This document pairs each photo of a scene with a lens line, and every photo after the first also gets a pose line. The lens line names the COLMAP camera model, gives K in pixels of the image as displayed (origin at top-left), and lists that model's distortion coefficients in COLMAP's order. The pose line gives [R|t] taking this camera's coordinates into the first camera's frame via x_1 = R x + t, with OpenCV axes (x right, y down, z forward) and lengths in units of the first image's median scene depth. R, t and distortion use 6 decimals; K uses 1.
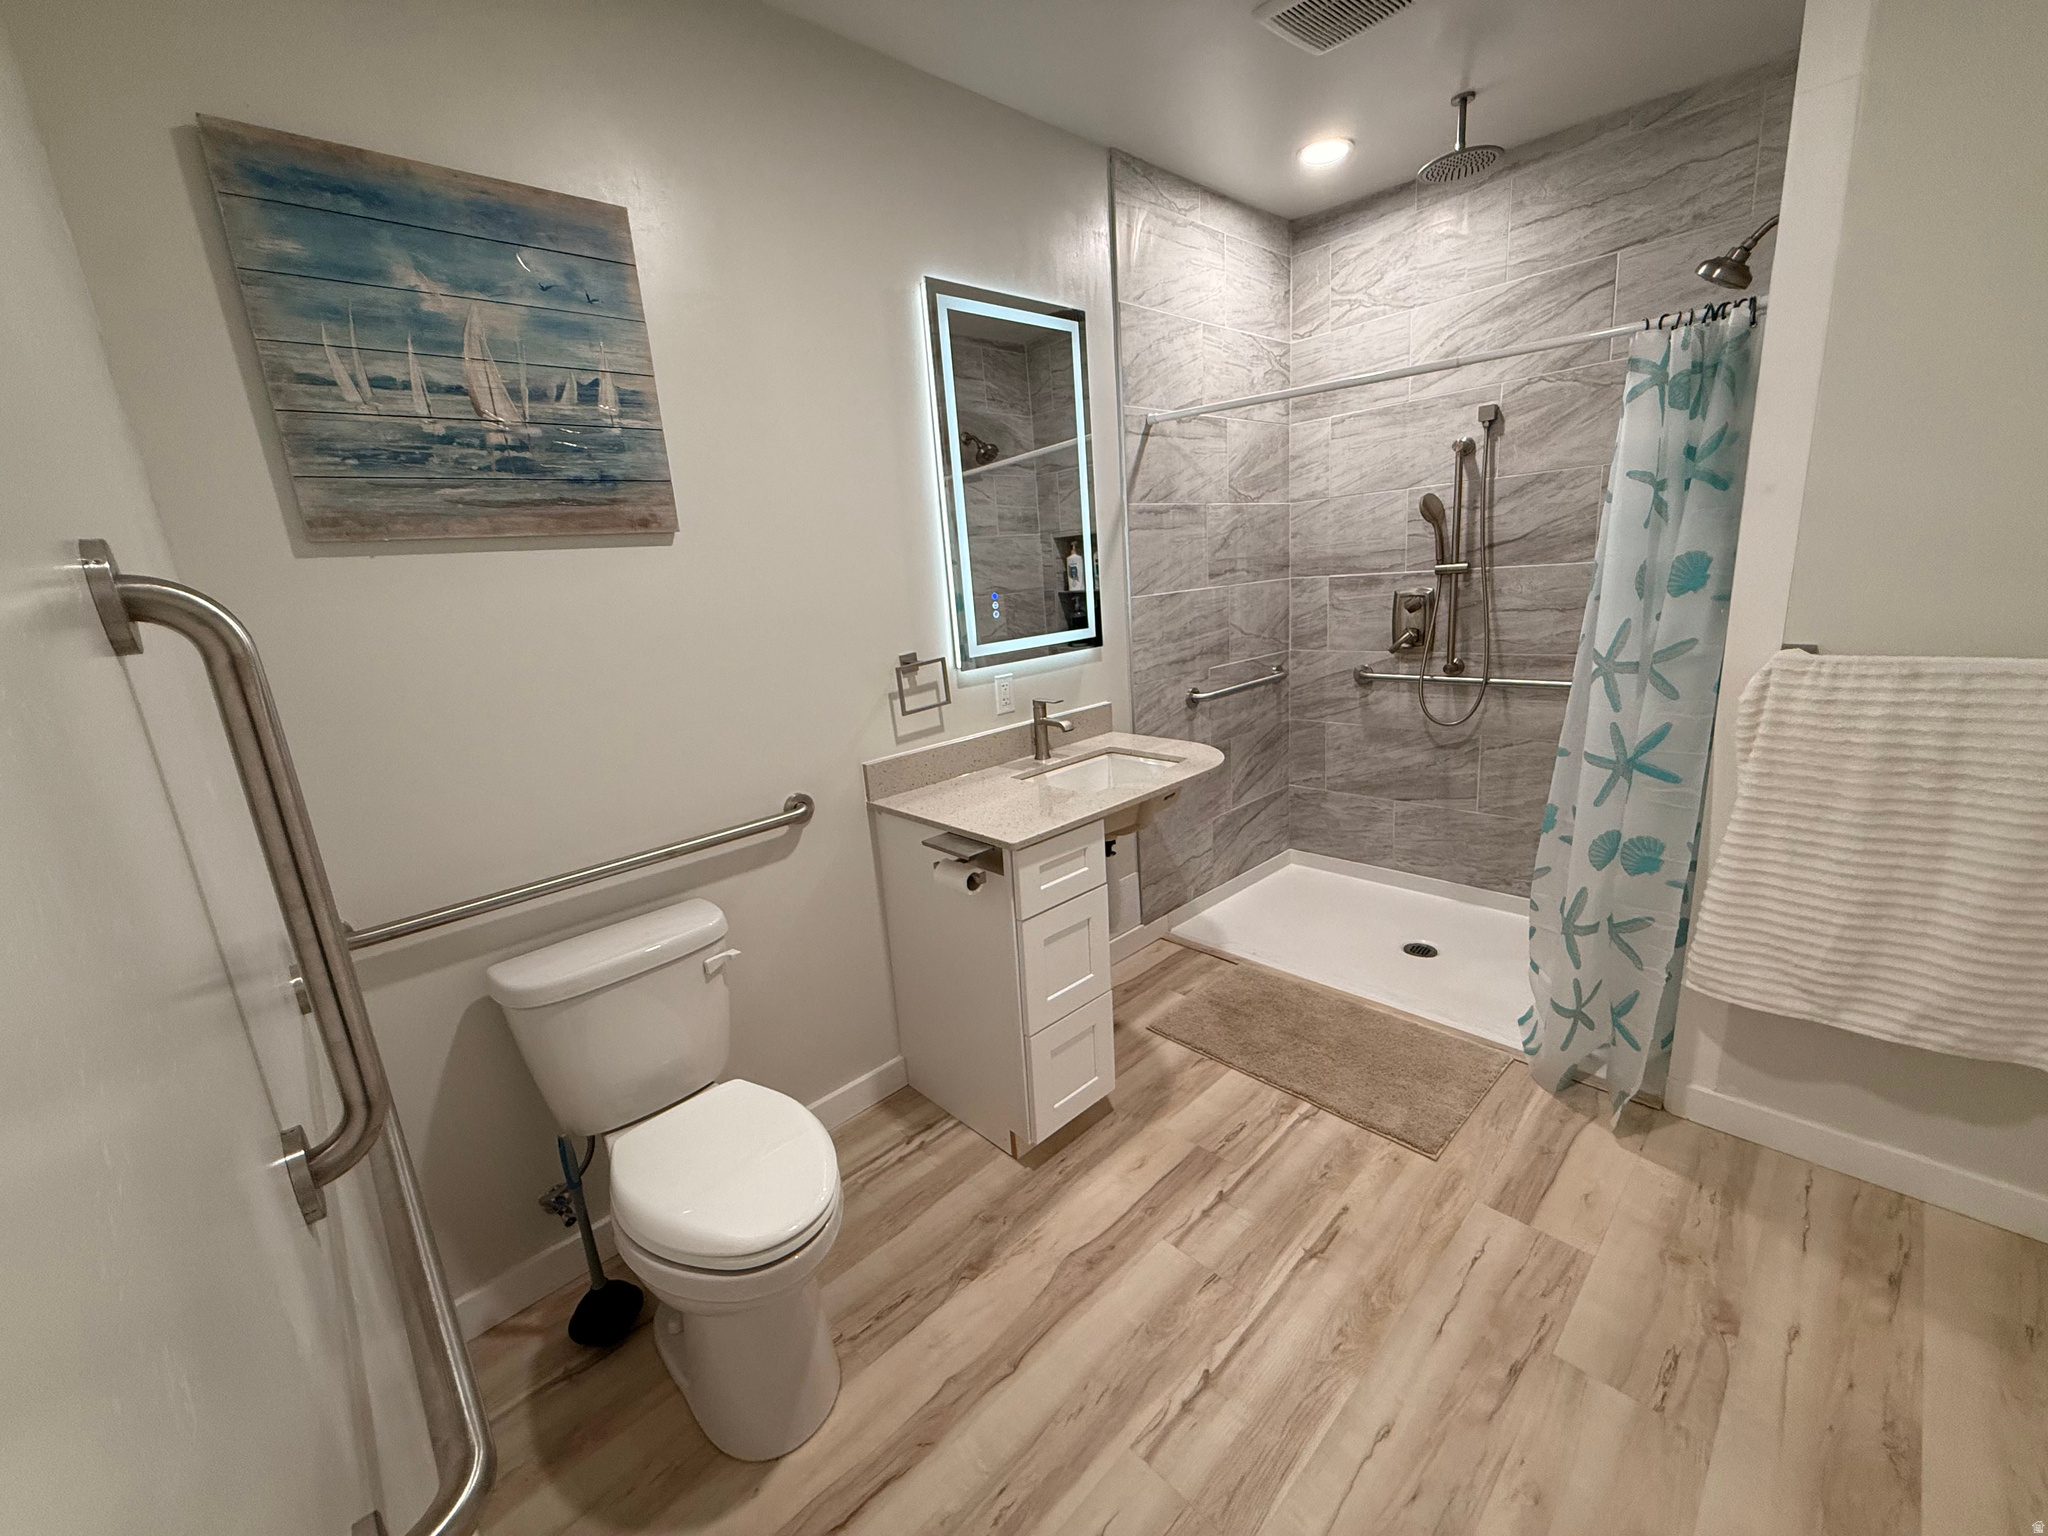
lens RADIAL K [[822.5, 0, 1024.0], [0, 822.5, 768.0], [0, 0, 1]] dist [0.000007, 0.000381]
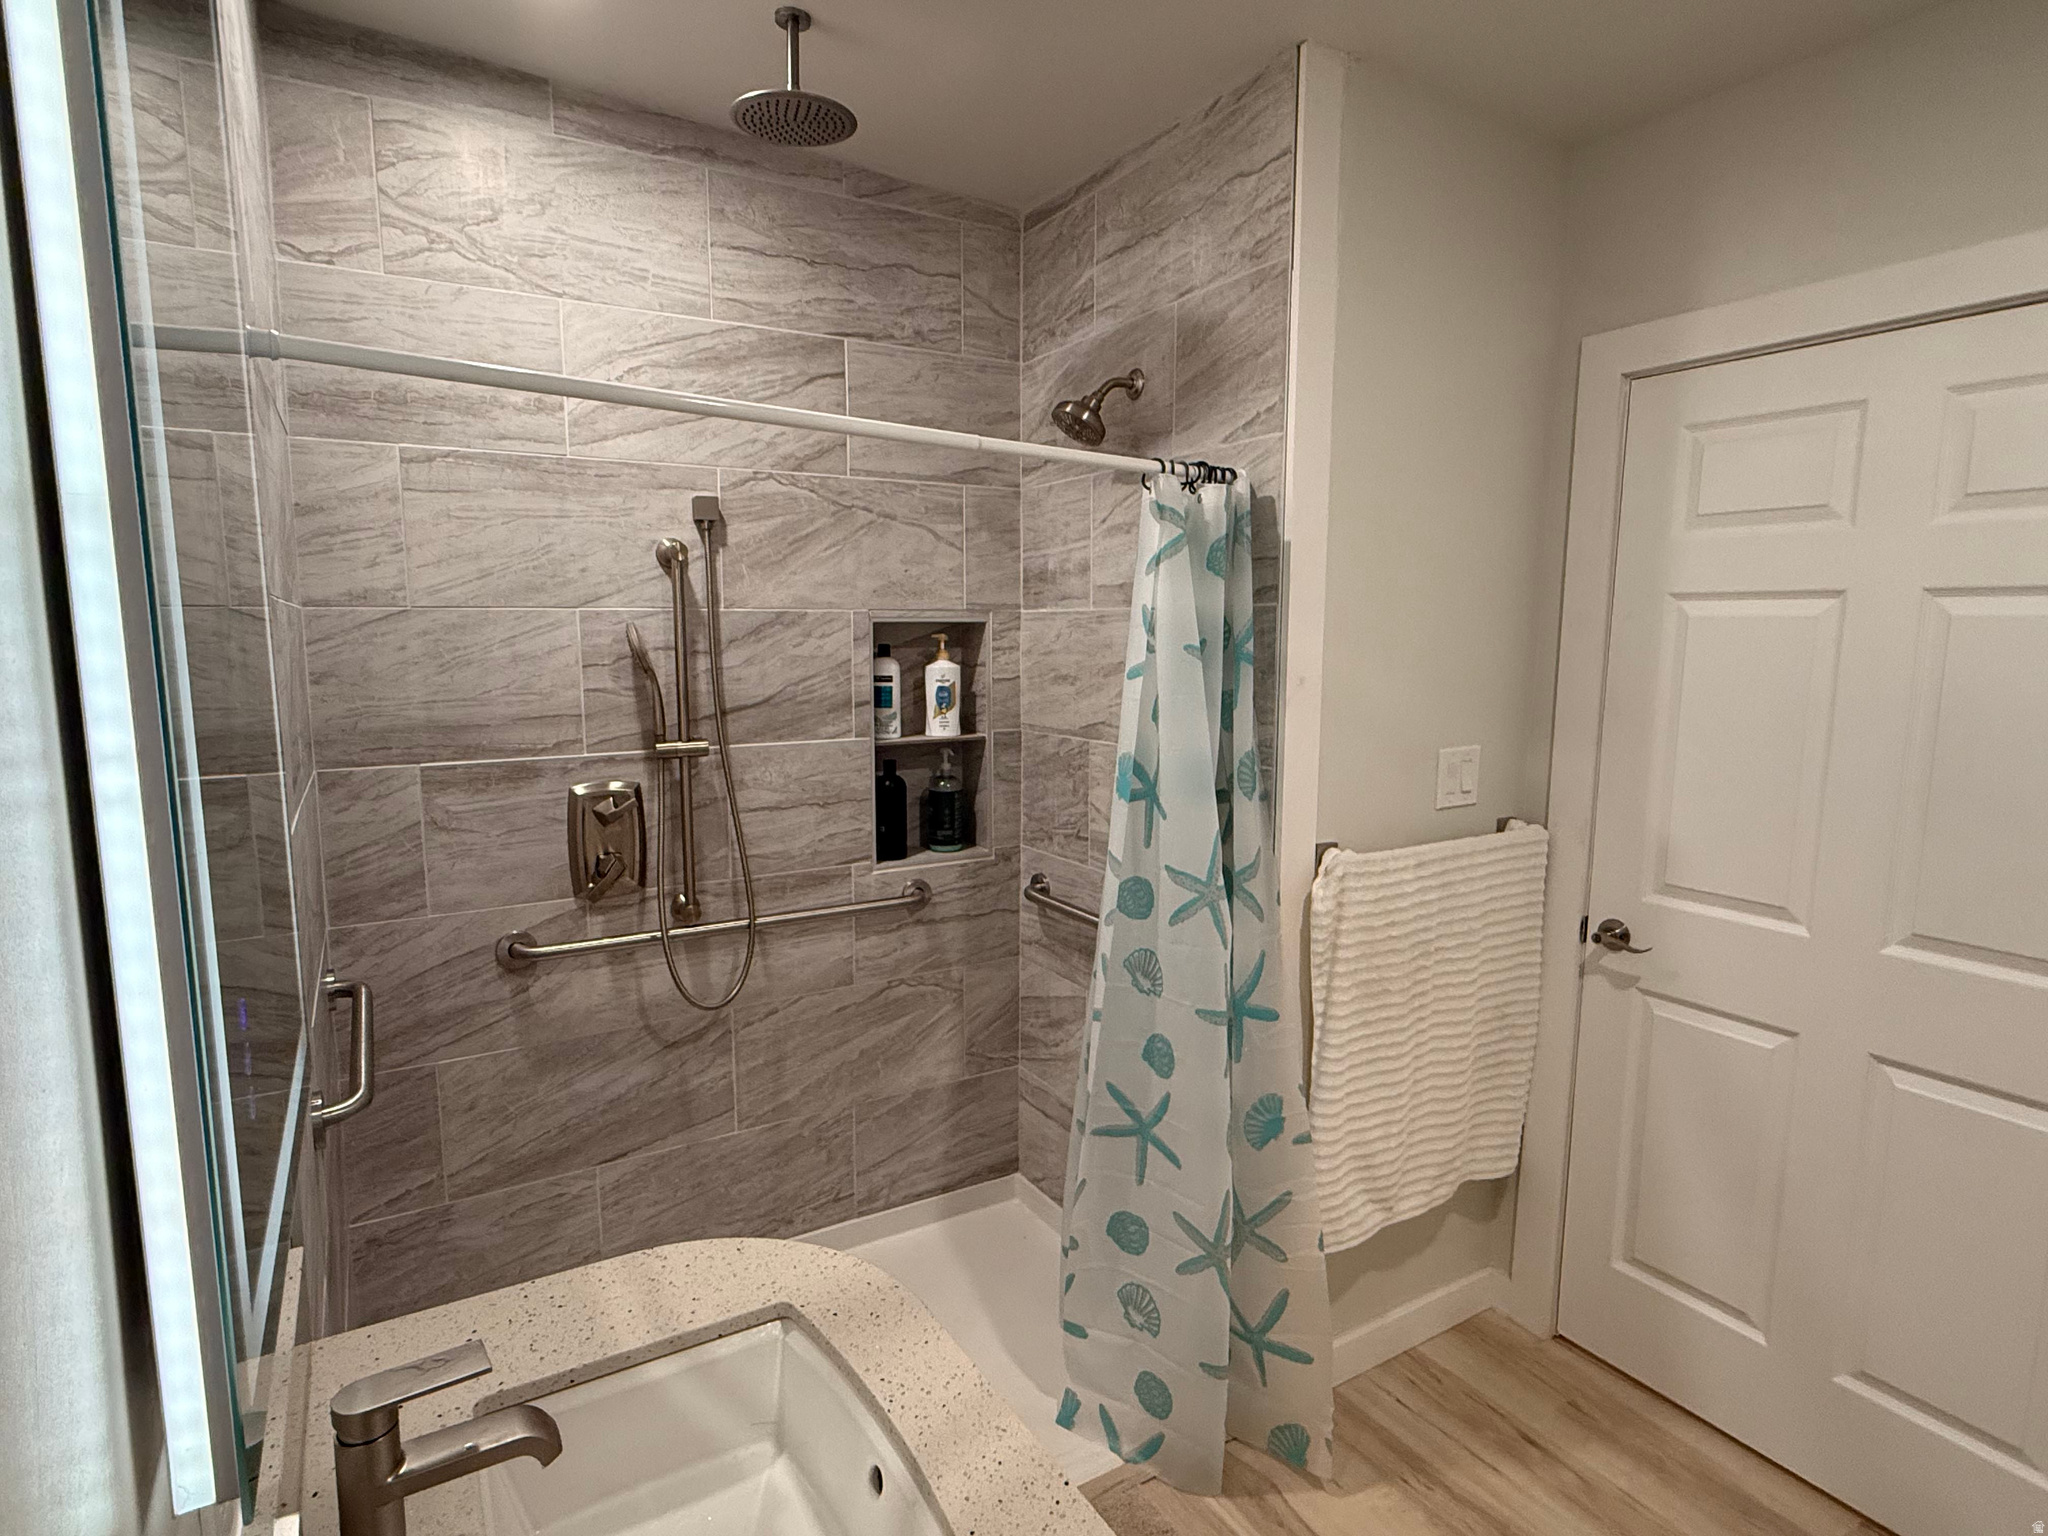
lens RADIAL K [[1080.5, 0, 1024.0], [0, 1080.5, 768.0], [0, 0, 1]] dist [-0.003154, 0.000385]
pose [[0.213987, -0.050262, 0.975543, -0.182317], [0.214105, 0.976805, 0.003363, -0.173447], [-0.953084, 0.208149, 0.219784, 0.577839]]
